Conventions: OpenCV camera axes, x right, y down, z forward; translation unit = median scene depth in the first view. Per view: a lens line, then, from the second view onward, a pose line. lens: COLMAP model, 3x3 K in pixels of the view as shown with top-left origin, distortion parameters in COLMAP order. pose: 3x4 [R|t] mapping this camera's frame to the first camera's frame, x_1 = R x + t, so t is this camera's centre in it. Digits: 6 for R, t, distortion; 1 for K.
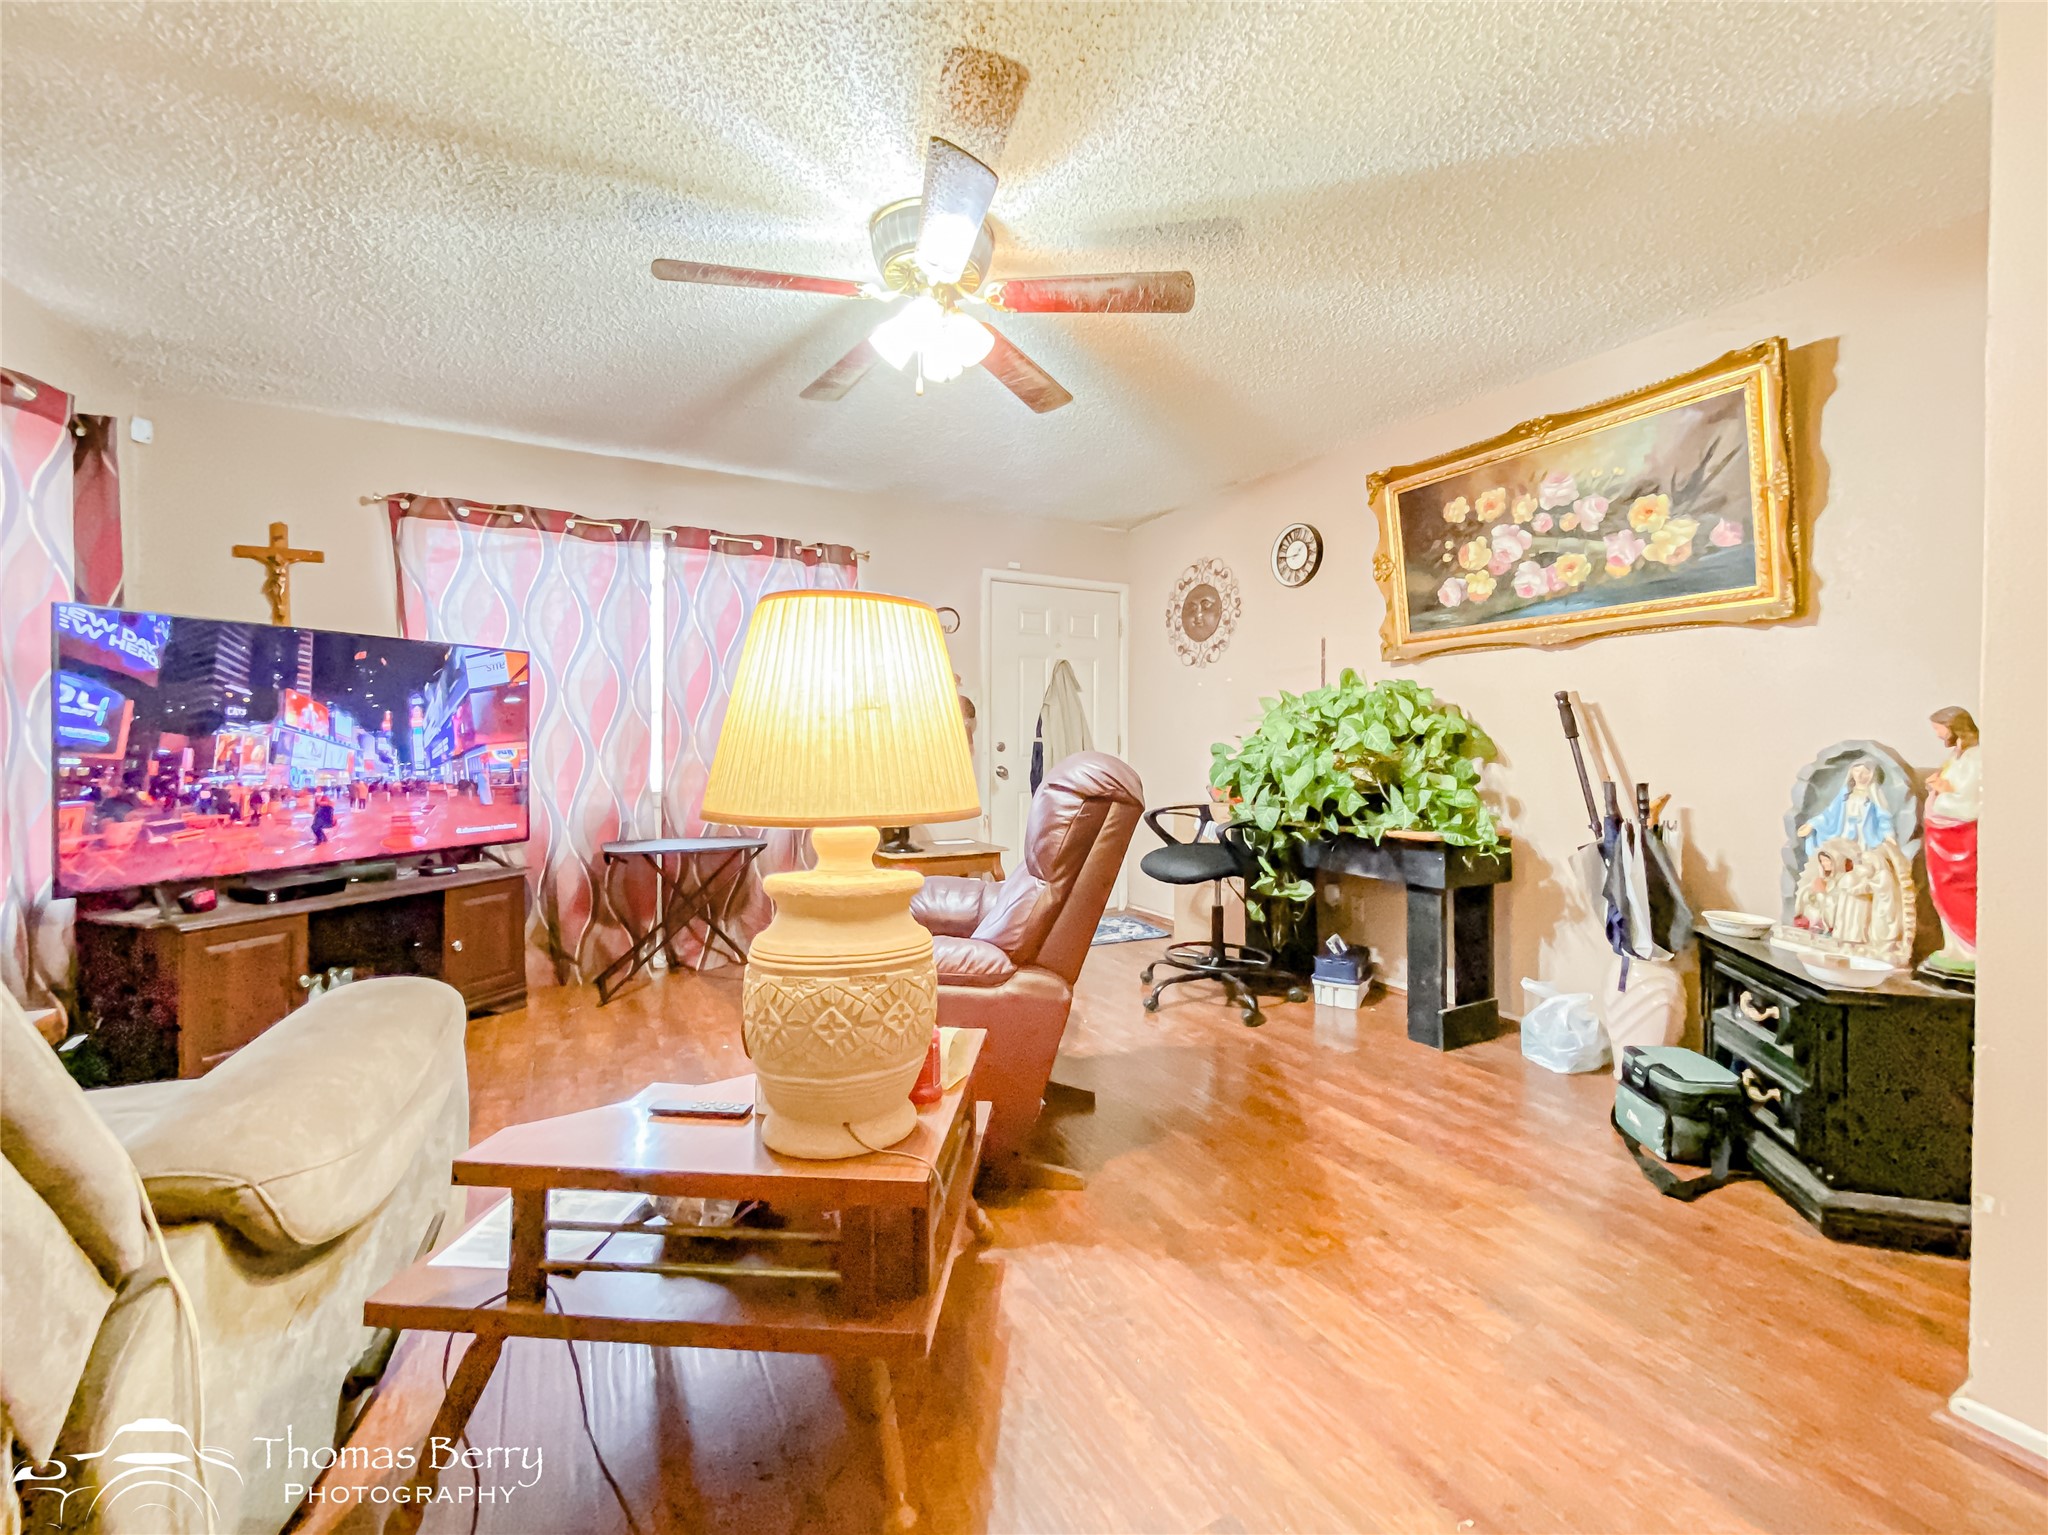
lens RADIAL K [[833.8, 0, 1023.4], [0, 833.8, 759.6], [0, 0, 1]] dist [0.000560, -0.000384]
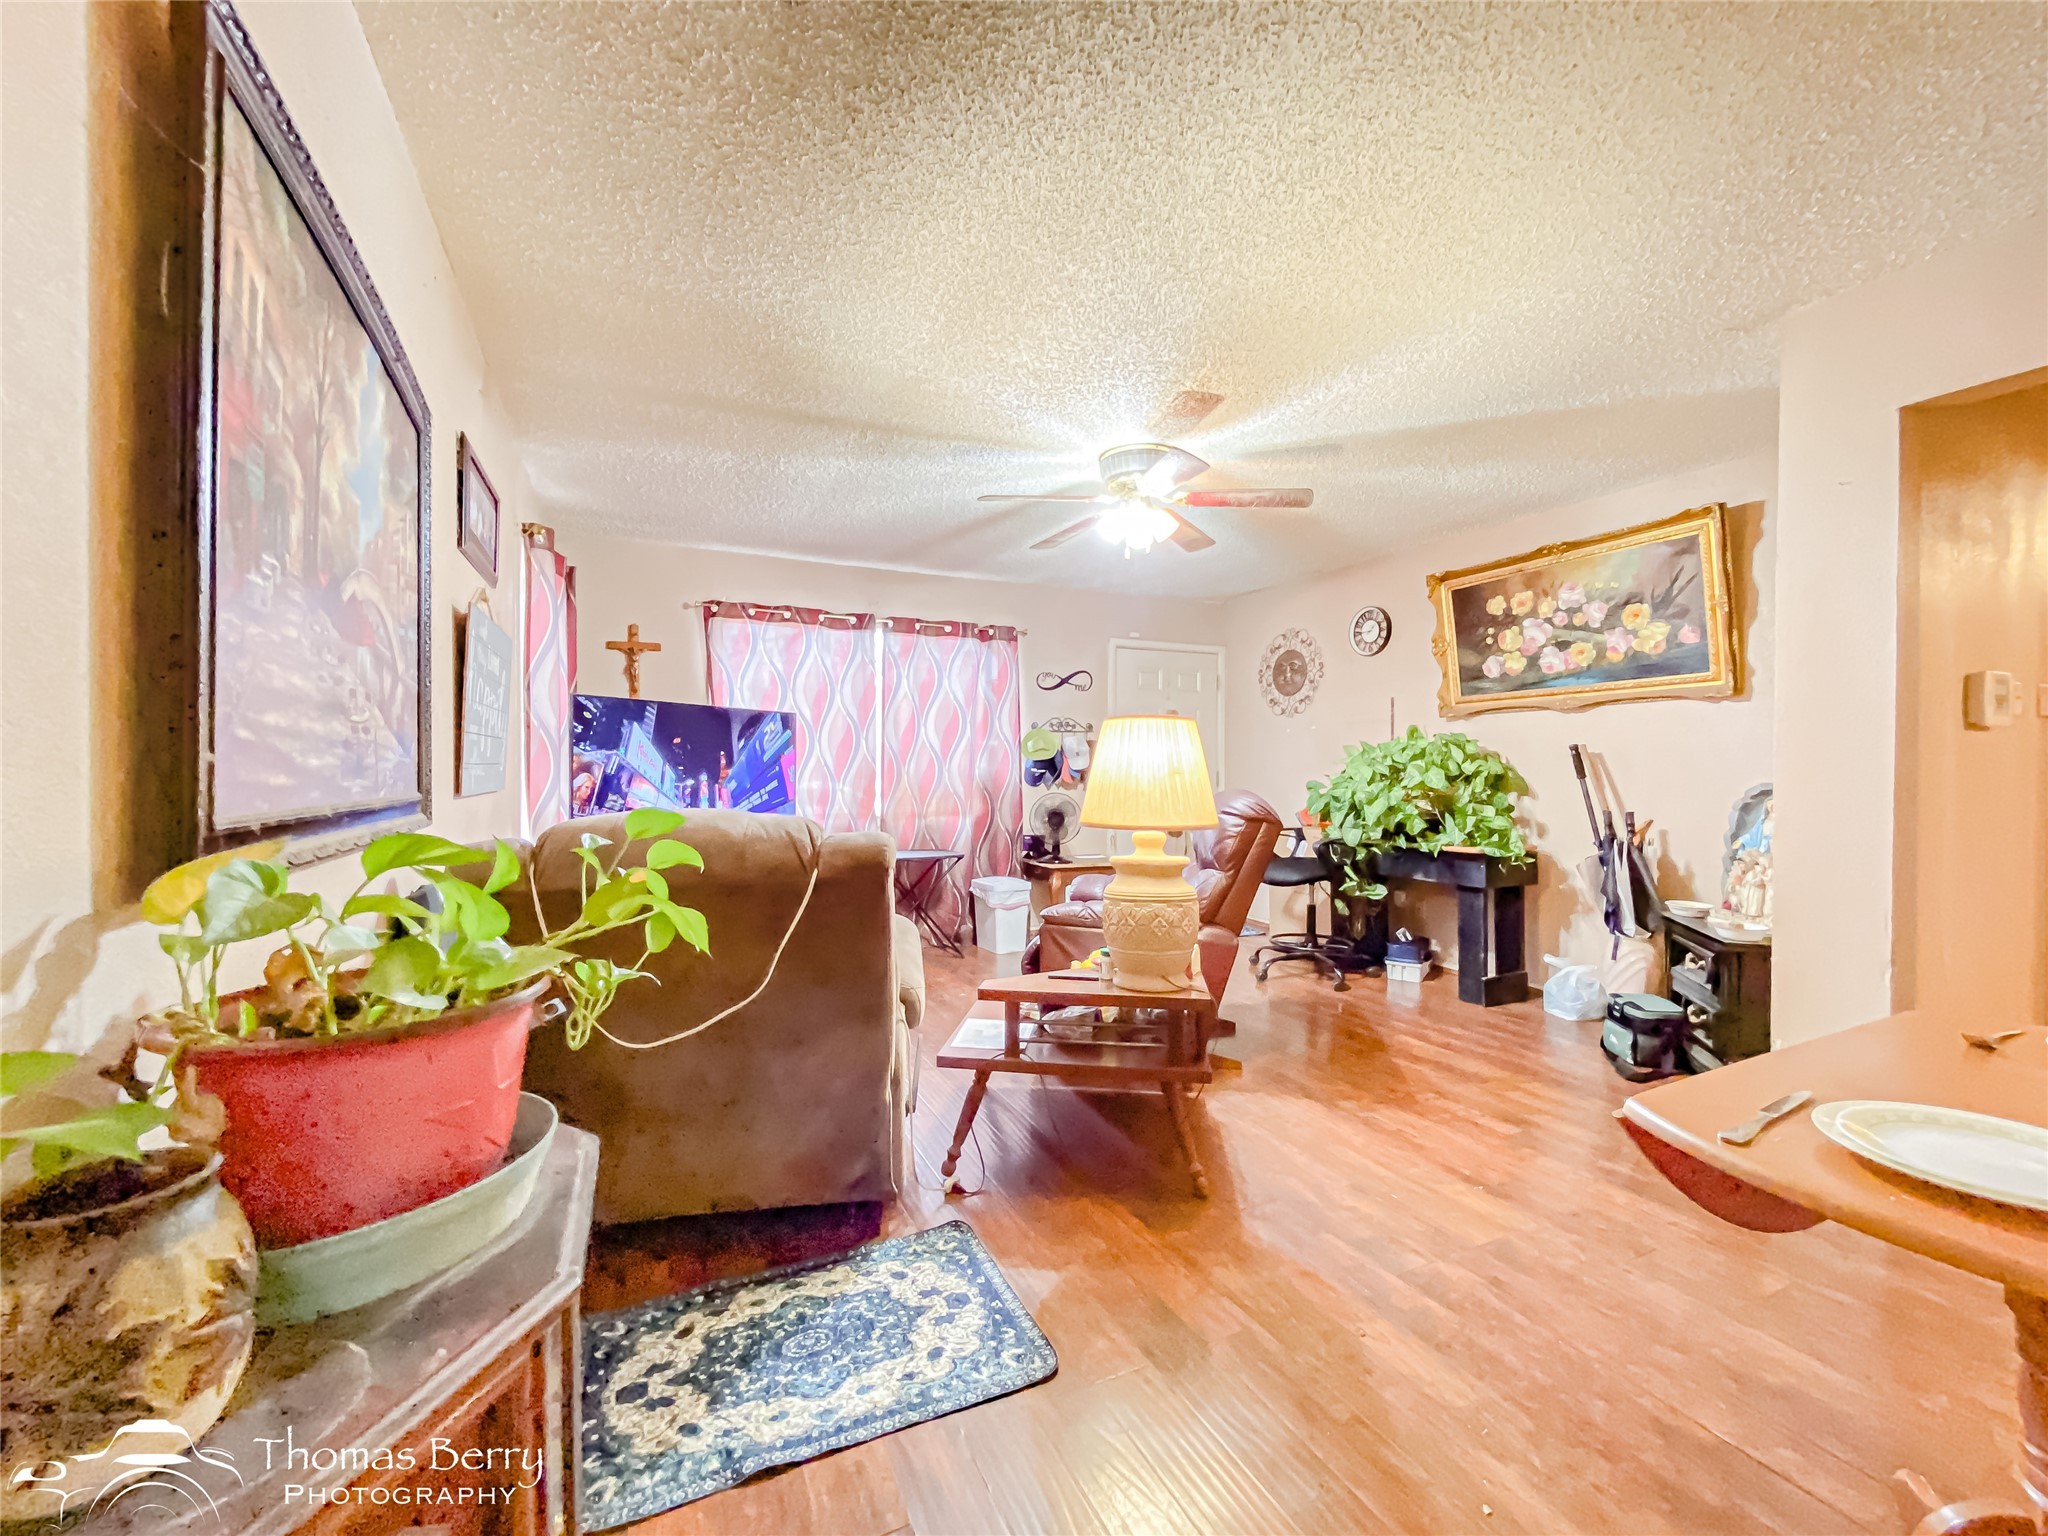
lens RADIAL K [[833.8, 0, 1024.5], [0, 833.8, 779.2], [0, 0, 1]] dist [0.000560, -0.000384]
pose [[0.998132, 0.000708, -0.061094, -0.170218], [-0.001328, 0.999948, -0.010103, -0.010114], [0.061084, 0.010165, 0.998081, -0.421840]]
